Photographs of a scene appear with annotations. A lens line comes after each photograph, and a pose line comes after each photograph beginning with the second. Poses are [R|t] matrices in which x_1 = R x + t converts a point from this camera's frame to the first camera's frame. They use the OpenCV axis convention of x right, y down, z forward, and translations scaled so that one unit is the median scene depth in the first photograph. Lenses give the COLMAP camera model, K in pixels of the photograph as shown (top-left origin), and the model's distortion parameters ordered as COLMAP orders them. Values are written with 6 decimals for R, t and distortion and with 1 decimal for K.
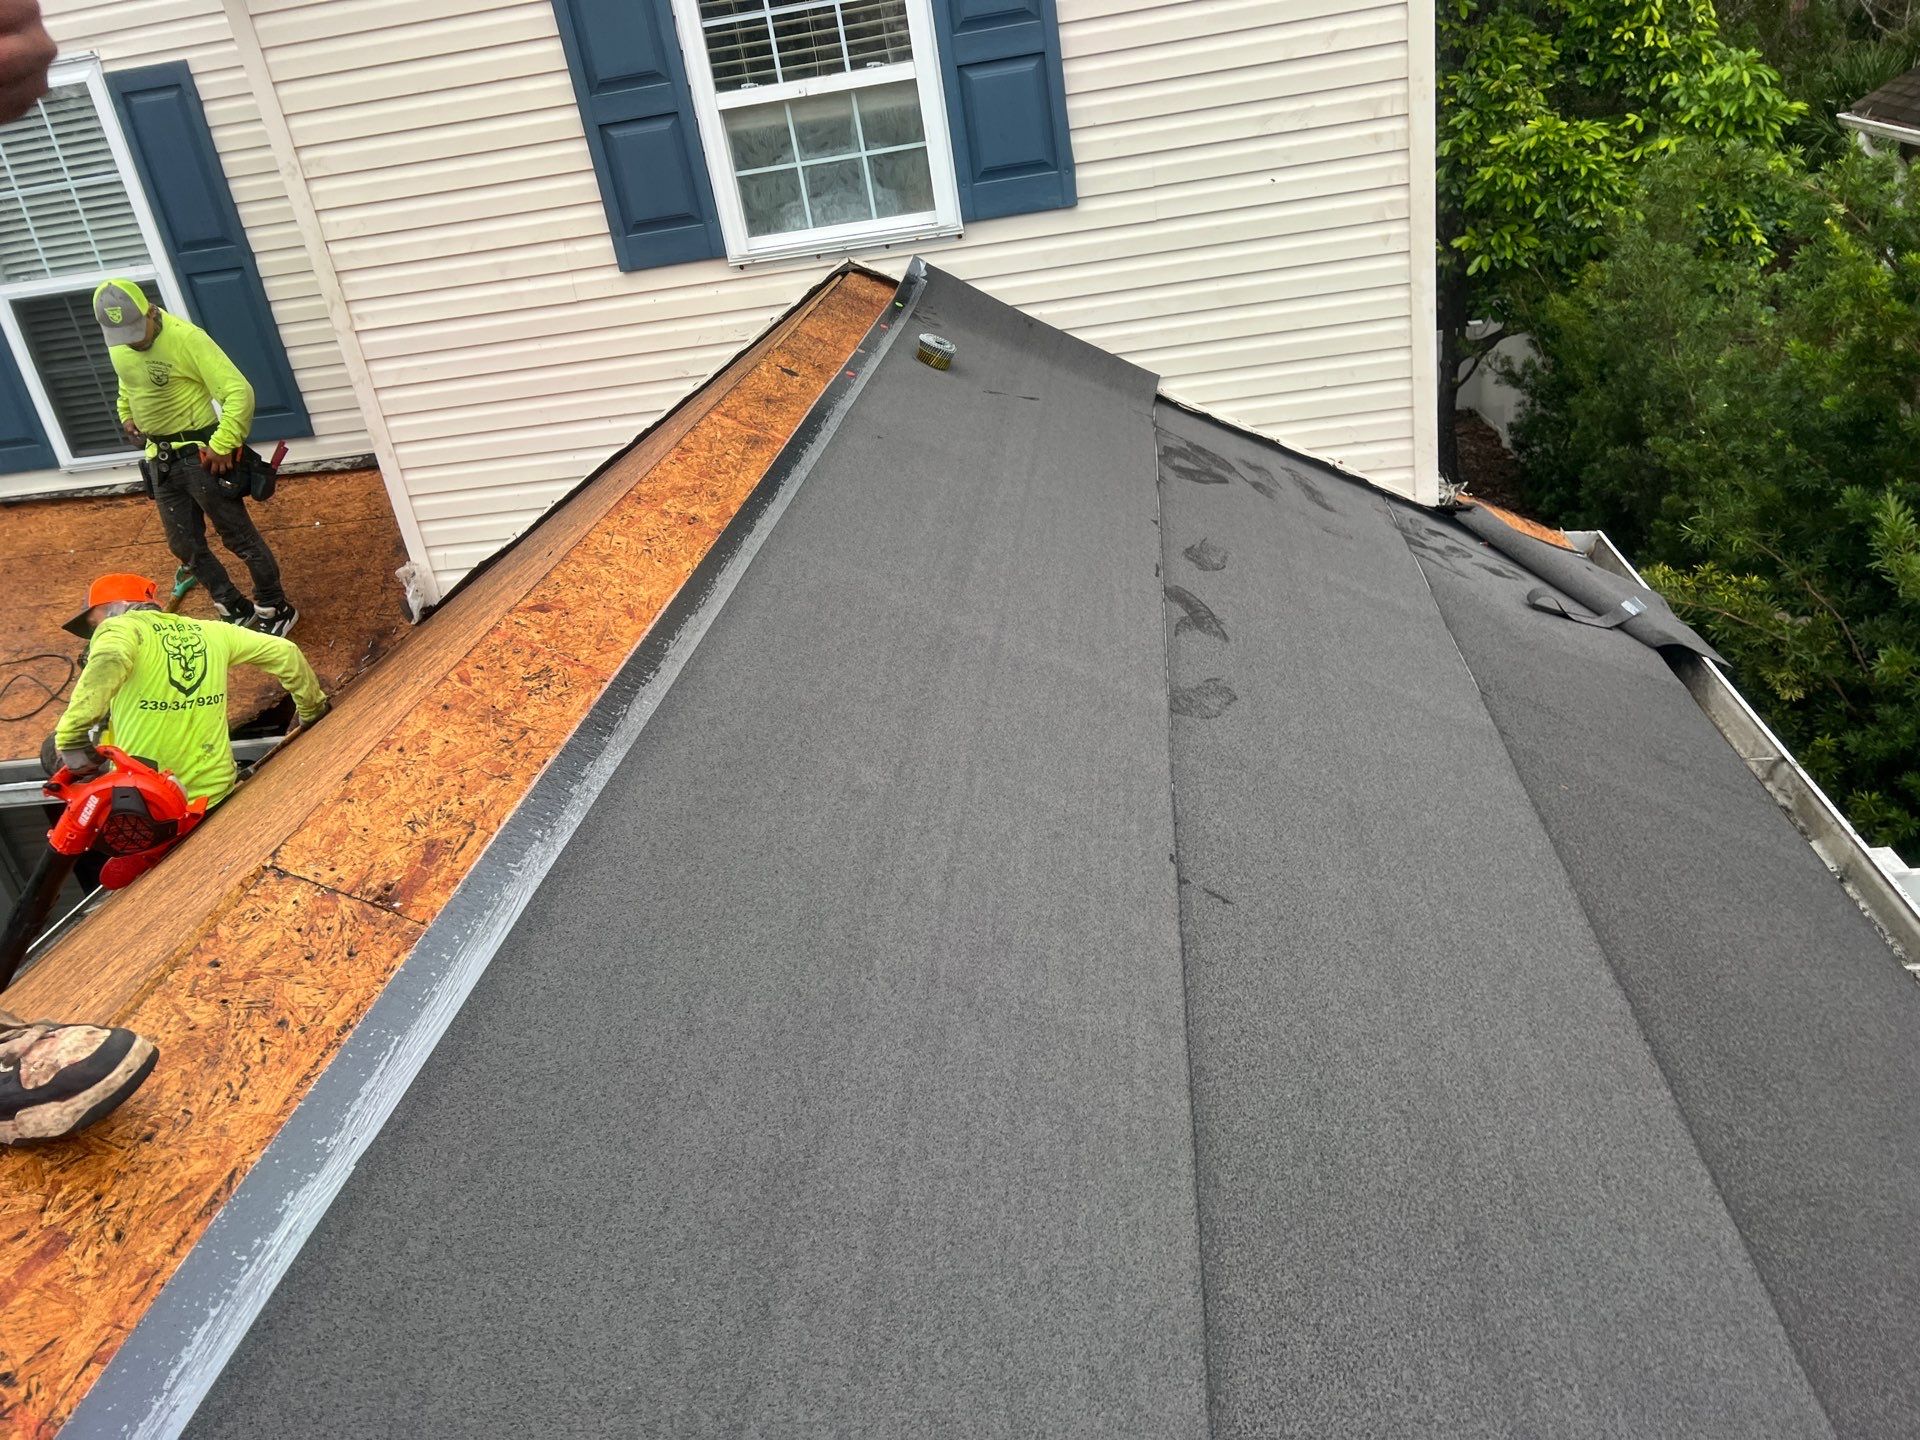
lens RADIAL K [[1419.0, 0, 960.0], [0, 1419.0, 720.0], [0, 0, 1]] dist [0.027403, -0.005366]
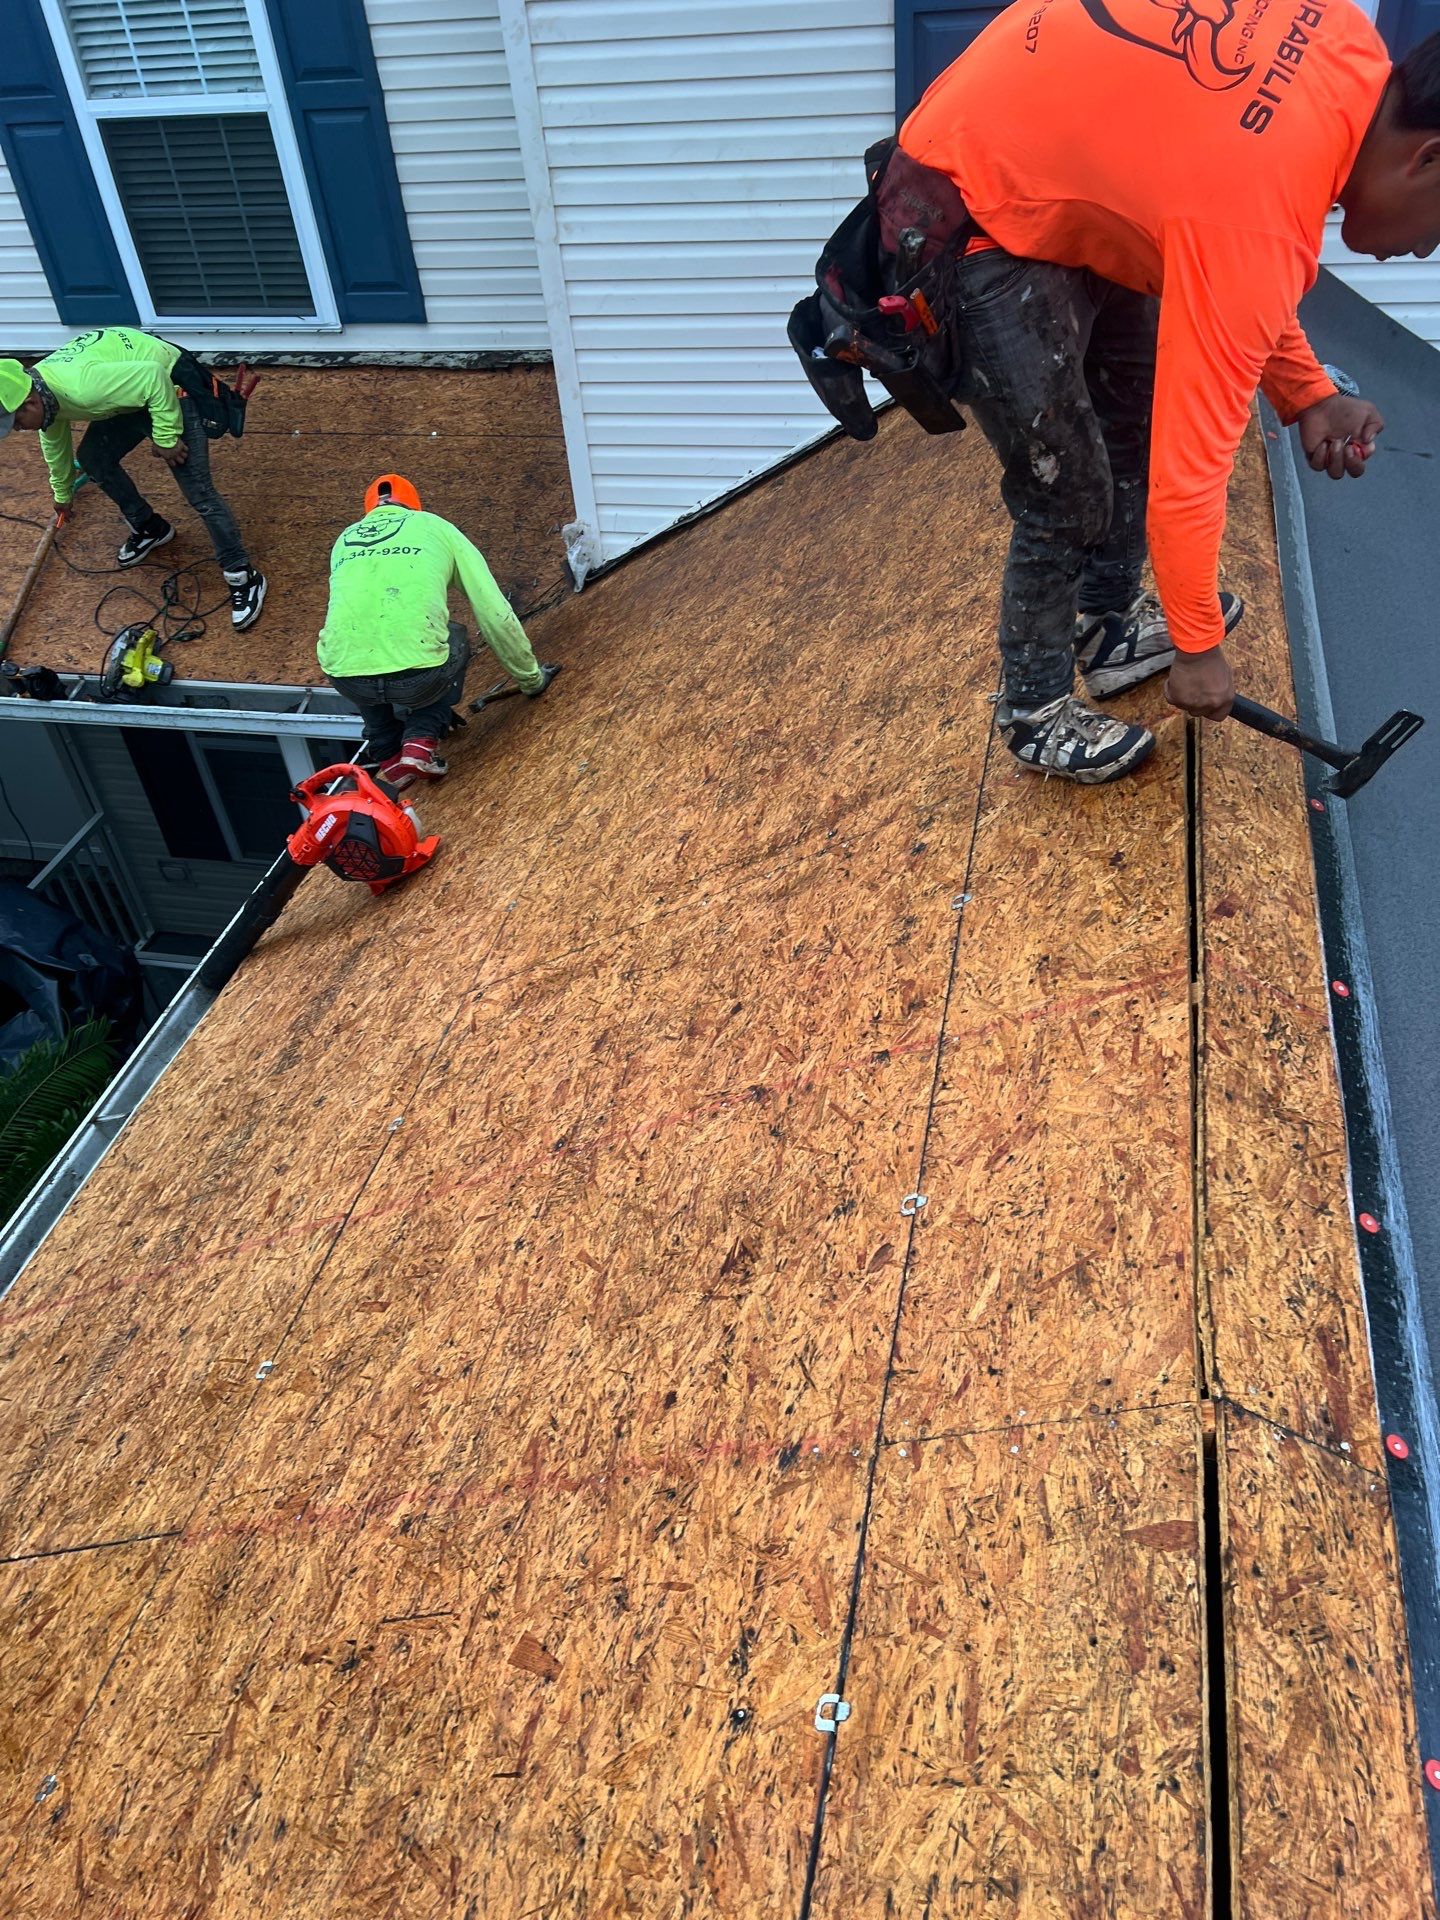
lens RADIAL K [[1419.0, 0, 720.0], [0, 1419.0, 960.0], [0, 0, 1]] dist [0.027403, -0.005366]
pose [[0.991766, 0.122725, -0.036597, -0.244417], [-0.107943, 0.954849, 0.276790, -0.110303], [0.068914, -0.270560, 0.960233, 0.070465]]
